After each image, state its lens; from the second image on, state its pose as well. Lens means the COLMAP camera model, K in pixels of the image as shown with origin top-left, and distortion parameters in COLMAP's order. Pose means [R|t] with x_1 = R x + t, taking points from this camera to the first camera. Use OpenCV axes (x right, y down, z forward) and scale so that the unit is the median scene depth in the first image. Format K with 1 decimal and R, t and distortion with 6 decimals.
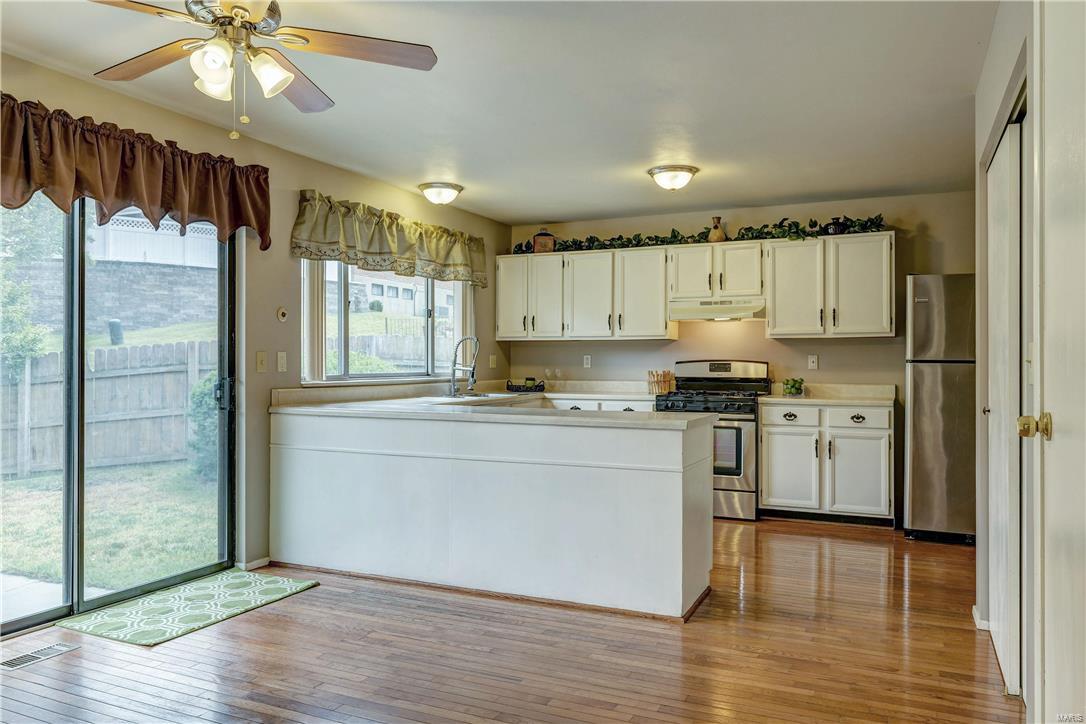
lens RADIAL K [[779.0, 0, 547.3], [0, 779.0, 358.1], [0, 0, 1]] dist [0.002195, -0.000680]
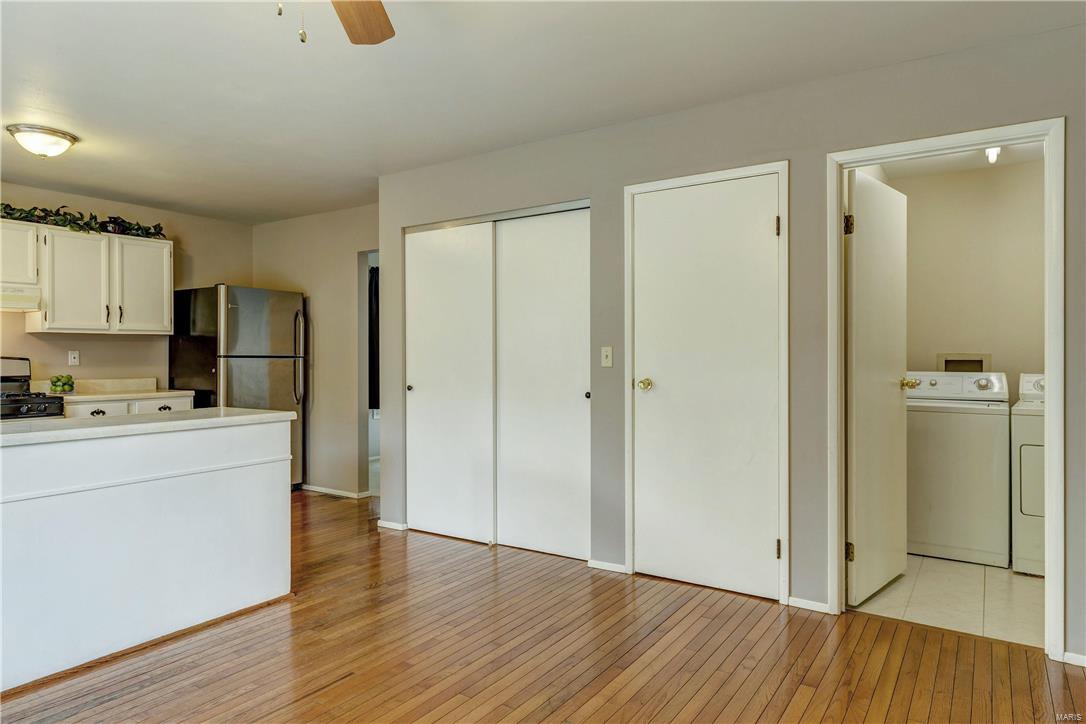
lens RADIAL K [[670.0, 0, 544.5], [0, 670.0, 356.2], [0, 0, 1]] dist [0.002699, -0.000290]
pose [[0.162993, -0.001786, 0.986626, -0.421380], [0.000484, 0.999998, 0.001731, 0.002027], [-0.986627, 0.000195, 0.162993, 0.306424]]
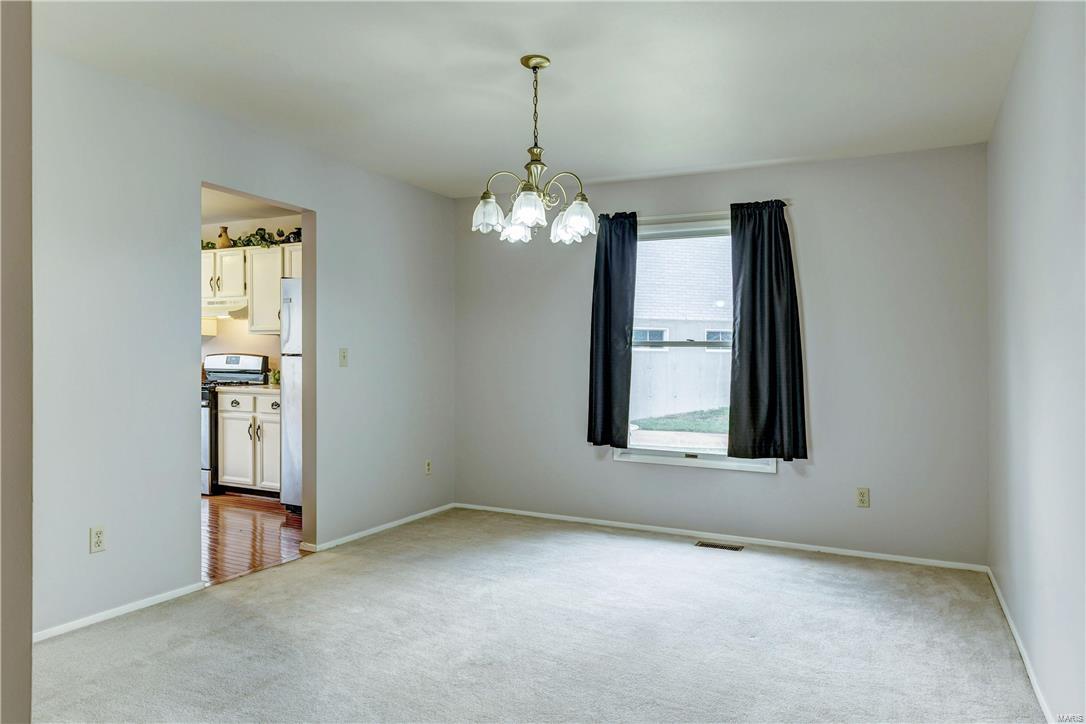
lens RADIAL K [[719.4, 0, 543.0], [0, 719.4, 362.0], [0, 0, 1]] dist [-0.000412, -0.000253]
pose [[0.999457, 0.008337, -0.031885, 0.780998], [-0.008044, 0.999924, 0.009296, 0.001633], [0.031960, -0.009034, 0.999448, -0.028370]]
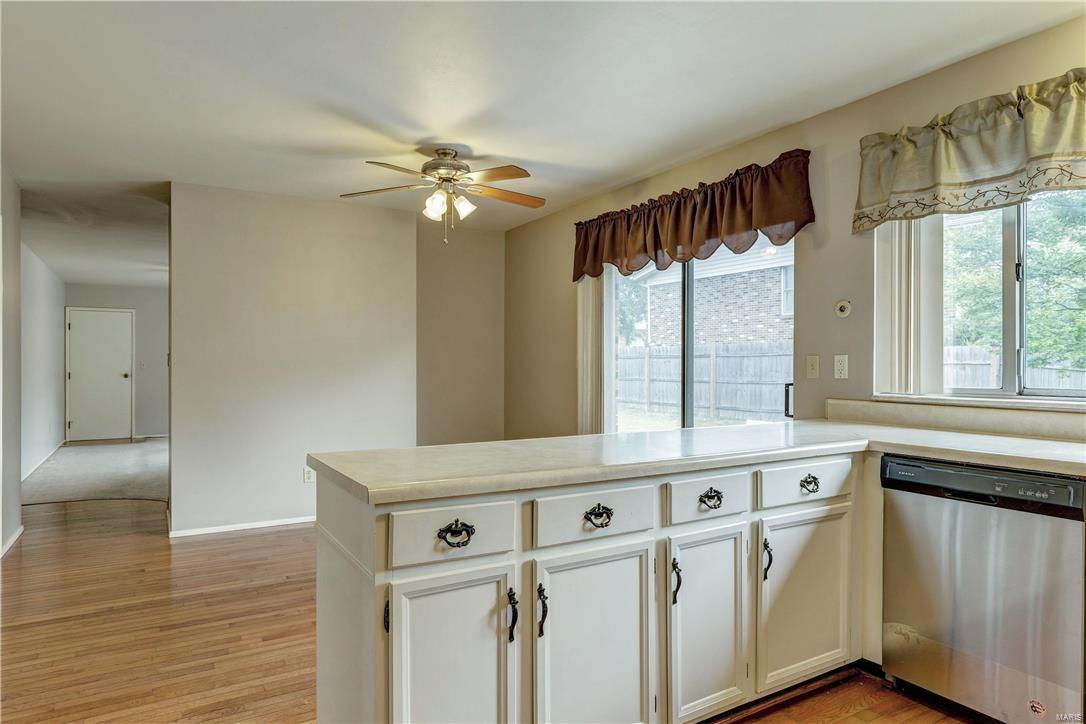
lens RADIAL K [[676.5, 0, 543.0], [0, 676.5, 362.0], [0, 0, 1]] dist [0.038868, 0.000170]
pose [[-0.571714, 0.000706, -0.820453, 0.343457], [0.004555, 0.999987, -0.002313, -0.000144], [0.820440, -0.005059, -0.571710, 0.929730]]
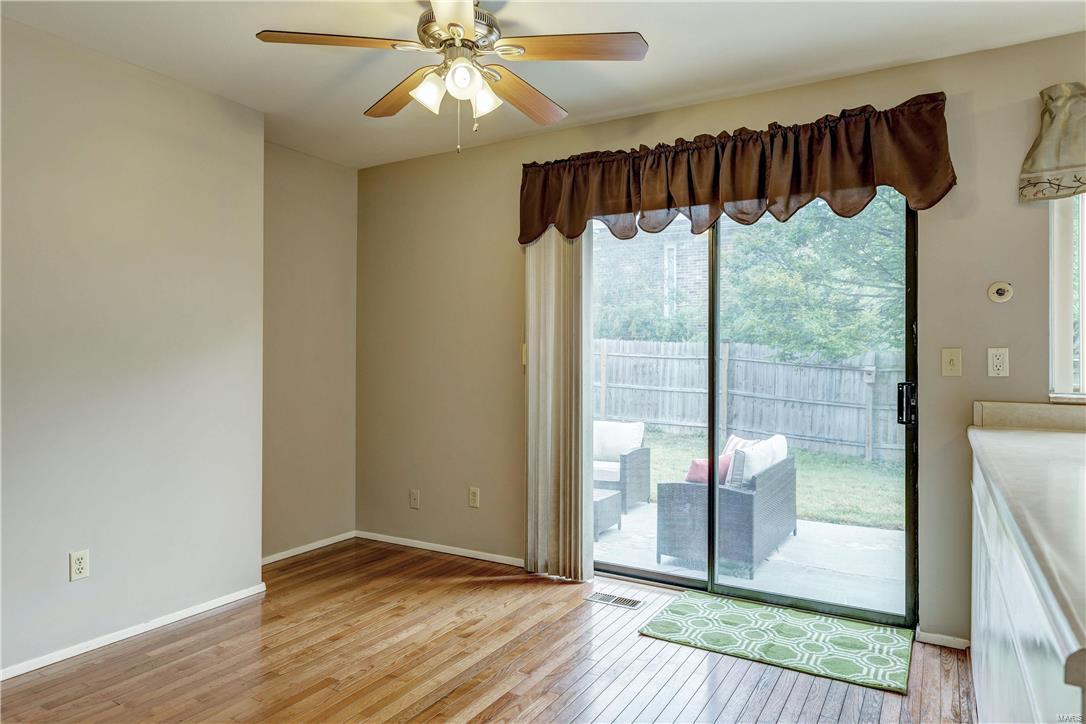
lens RADIAL K [[670.0, 0, 544.5], [0, 670.0, 356.2], [0, 0, 1]] dist [0.002699, -0.000290]
pose [[-0.080793, -0.011022, -0.996670, 0.219894], [-0.003216, 0.999937, -0.010797, 0.005822], [0.996726, 0.002333, -0.080824, 0.527743]]
